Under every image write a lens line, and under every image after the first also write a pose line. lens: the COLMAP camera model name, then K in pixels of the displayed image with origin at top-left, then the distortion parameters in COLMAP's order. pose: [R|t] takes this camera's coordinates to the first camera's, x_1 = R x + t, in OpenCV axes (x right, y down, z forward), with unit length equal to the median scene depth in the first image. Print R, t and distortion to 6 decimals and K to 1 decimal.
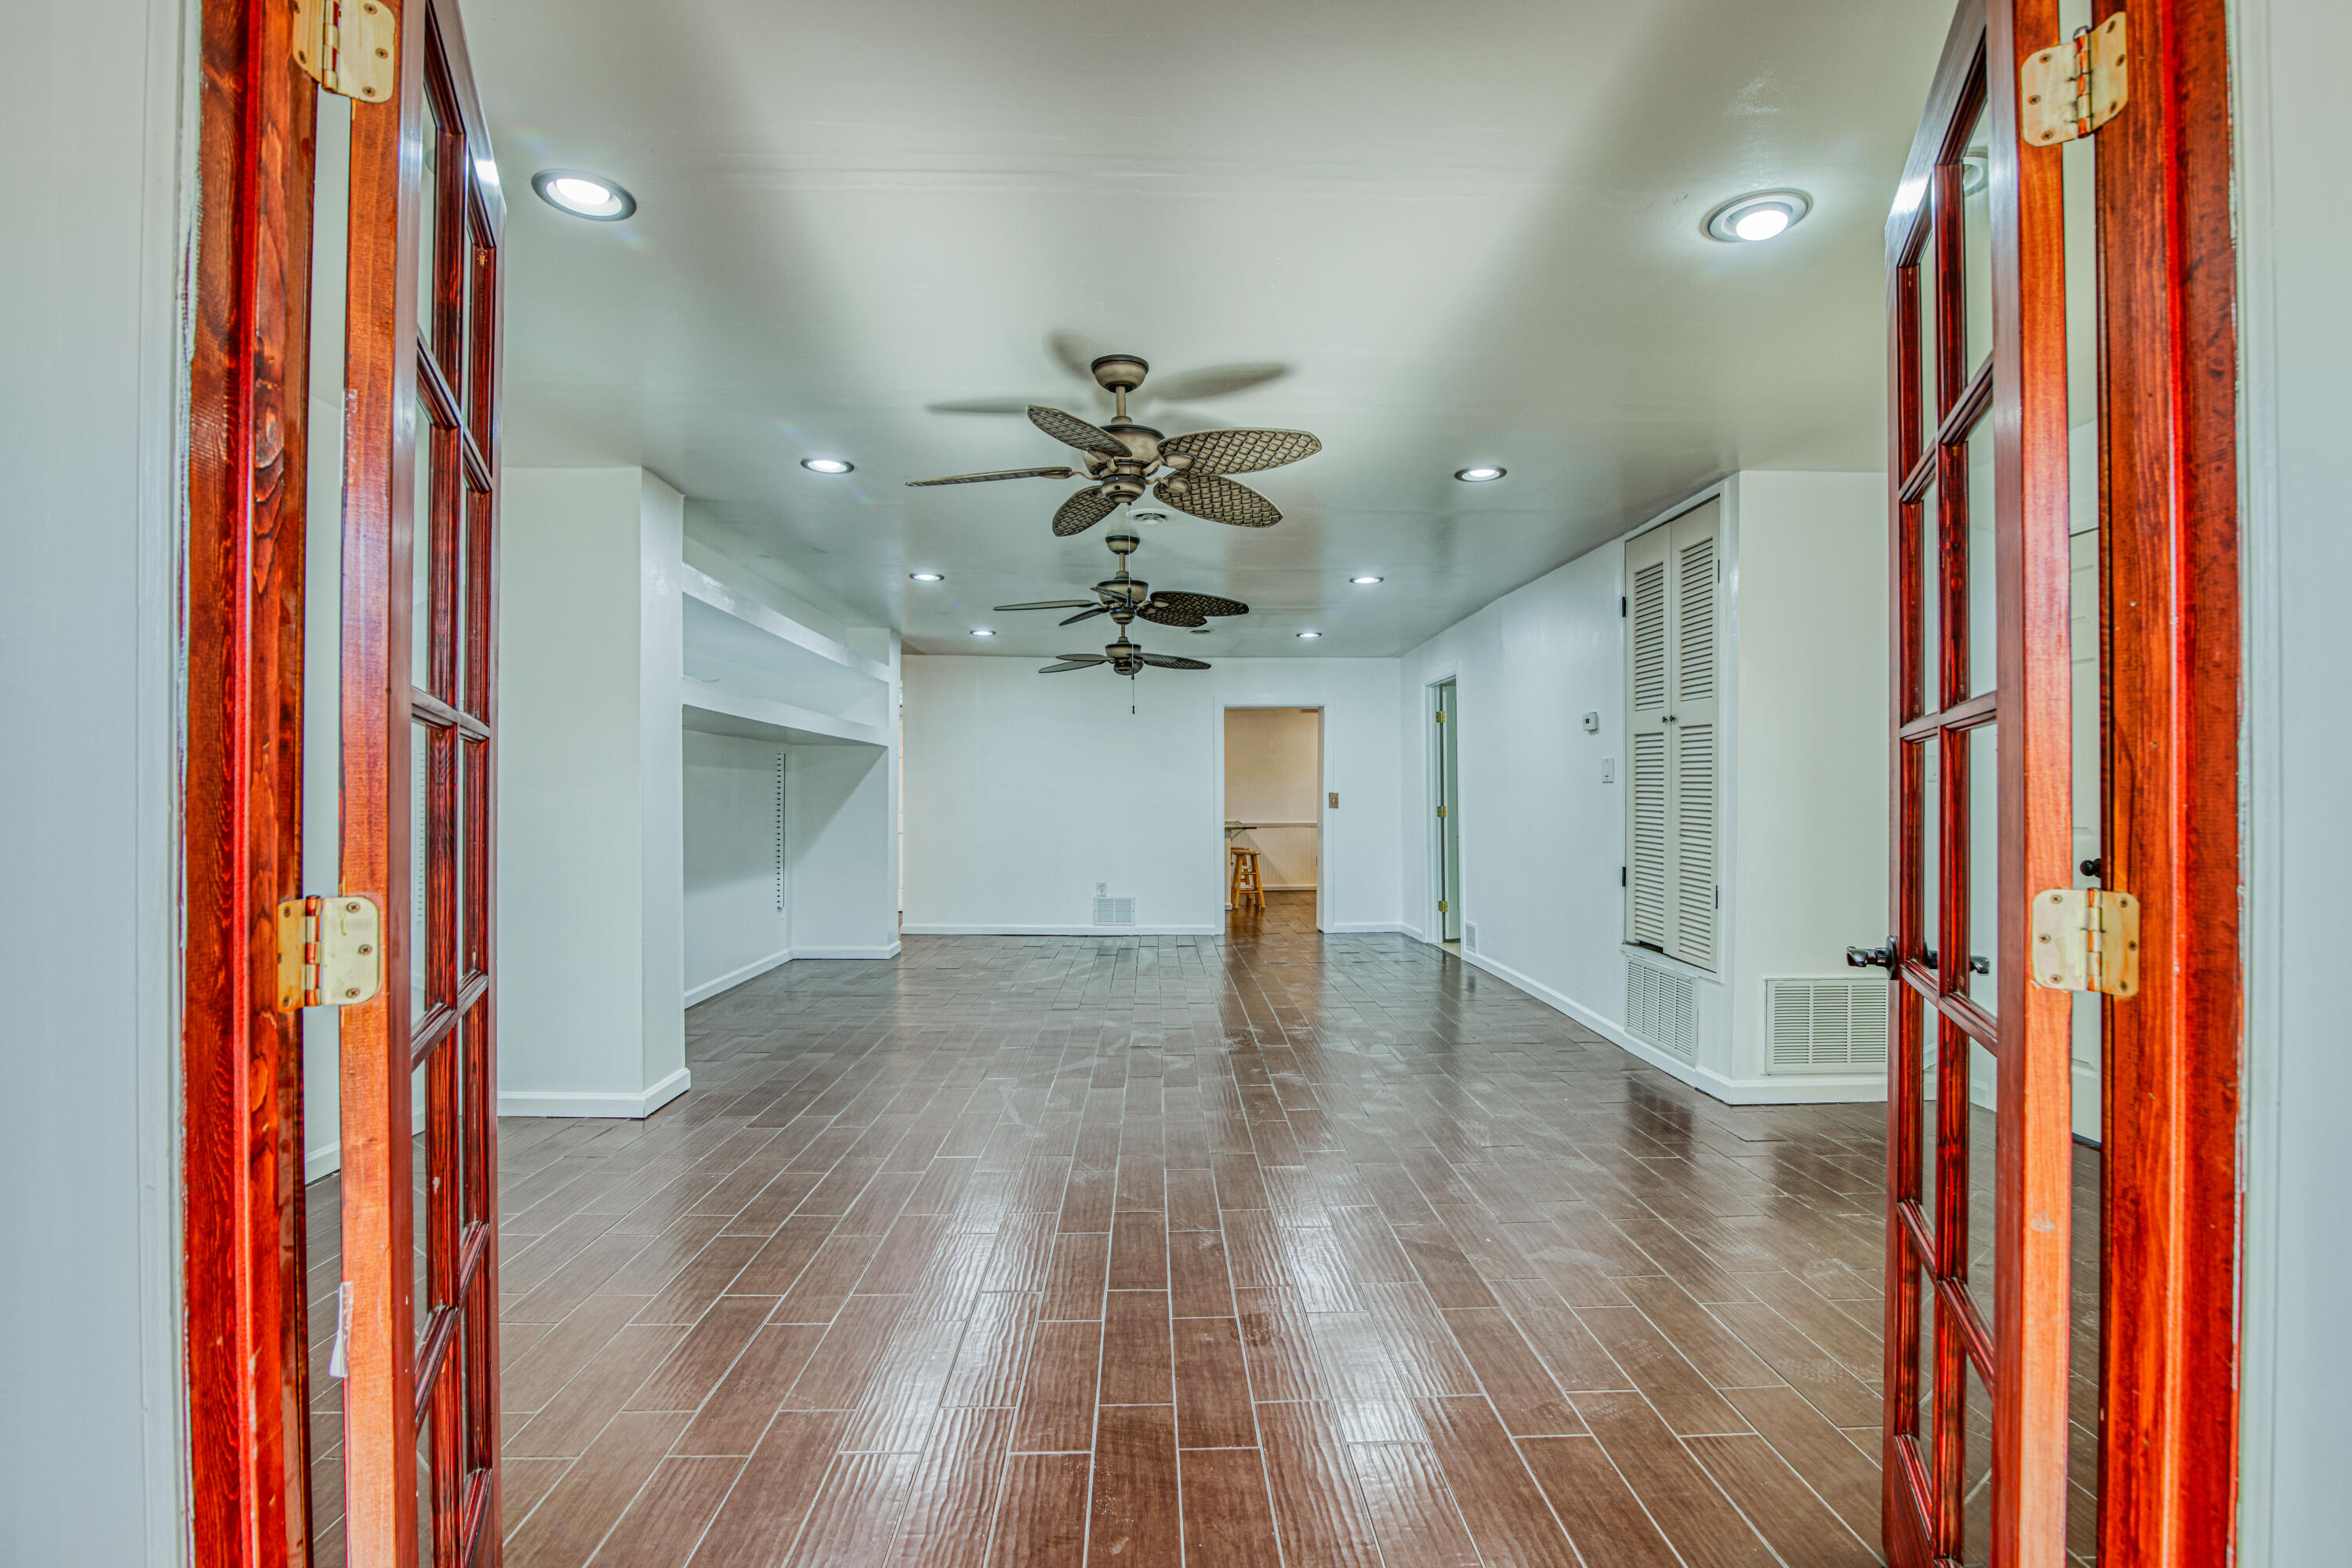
lens RADIAL K [[1105.1, 0, 1176.0], [0, 1105.1, 784.0], [0, 0, 1]] dist [-0.012099, -0.000178]
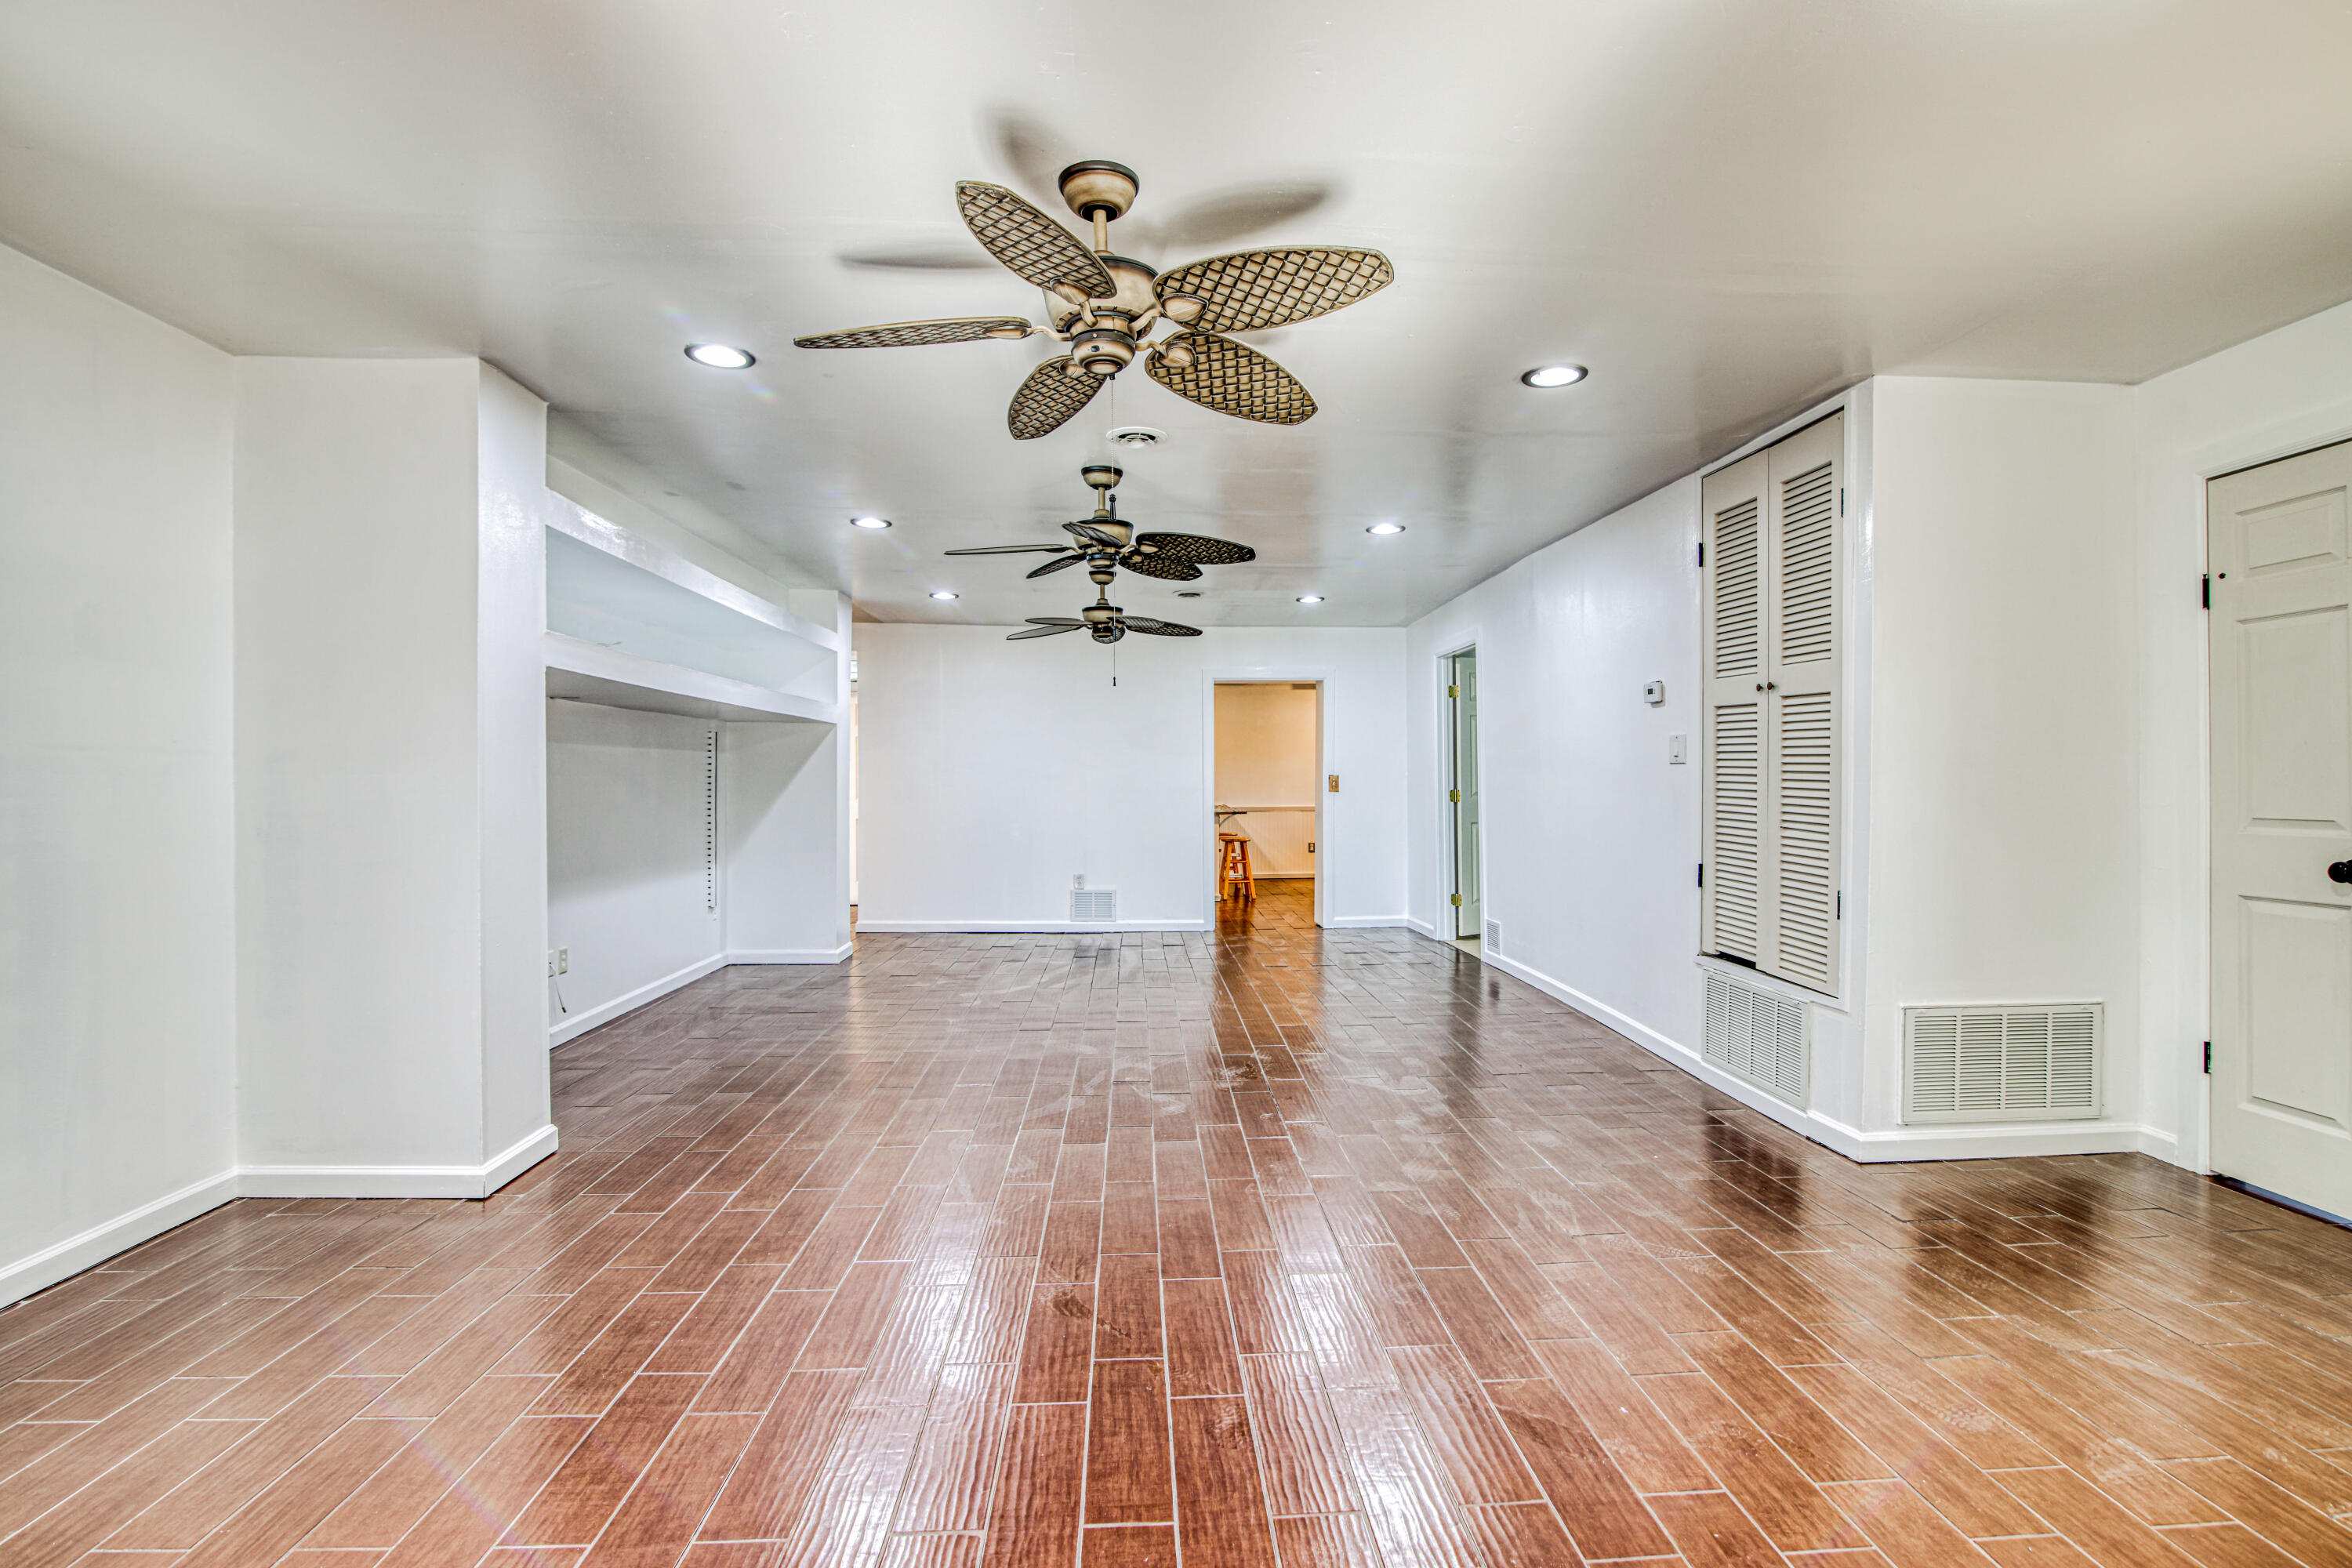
lens RADIAL K [[1096.4, 0, 1208.6], [0, 1096.4, 772.9], [0, 0, 1]] dist [-0.016112, -0.000250]
pose [[0.998796, -0.001564, 0.049032, -0.009951], [0.001227, 0.999975, 0.006919, -0.000619], [-0.049042, -0.006851, 0.998773, 0.189302]]
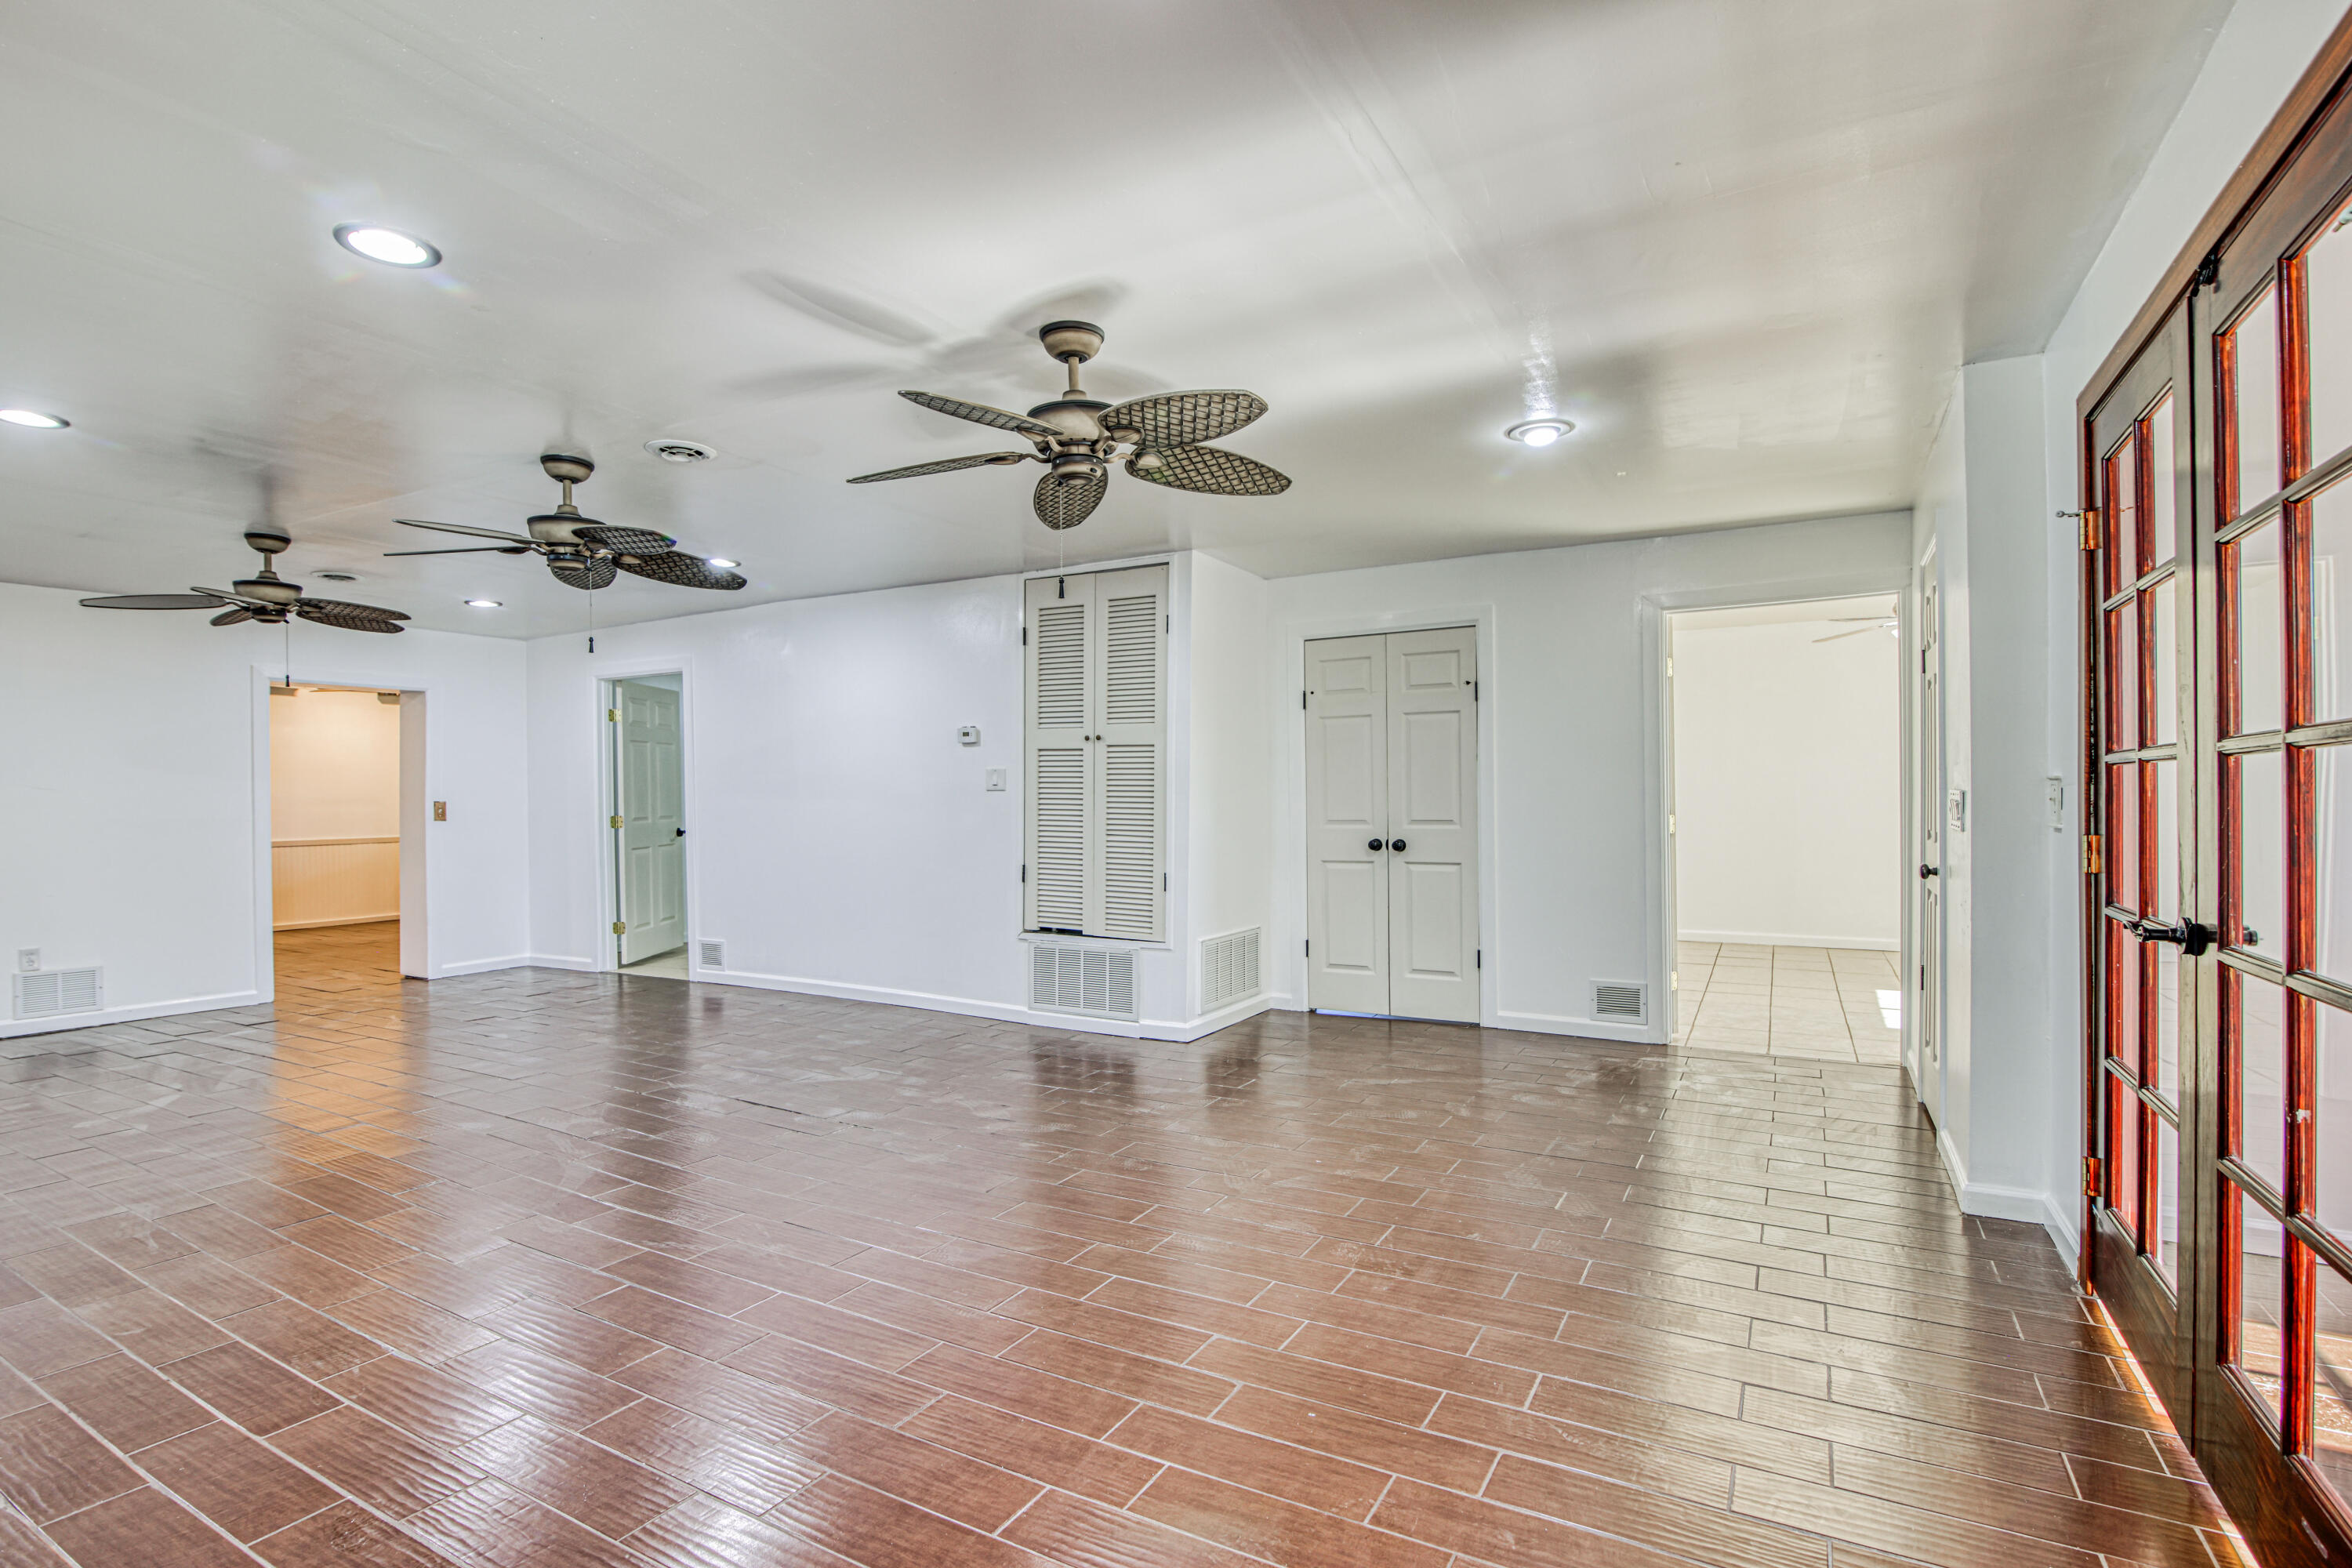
lens RADIAL K [[1119.9, 0, 1109.5], [0, 1119.9, 791.7], [0, 0, 1]] dist [-0.013795, -0.000093]
pose [[0.530267, 0.002156, 0.847828, -0.537093], [-0.002683, 0.999996, -0.000865, 0.000388], [-0.847826, -0.001816, 0.530271, 0.318323]]
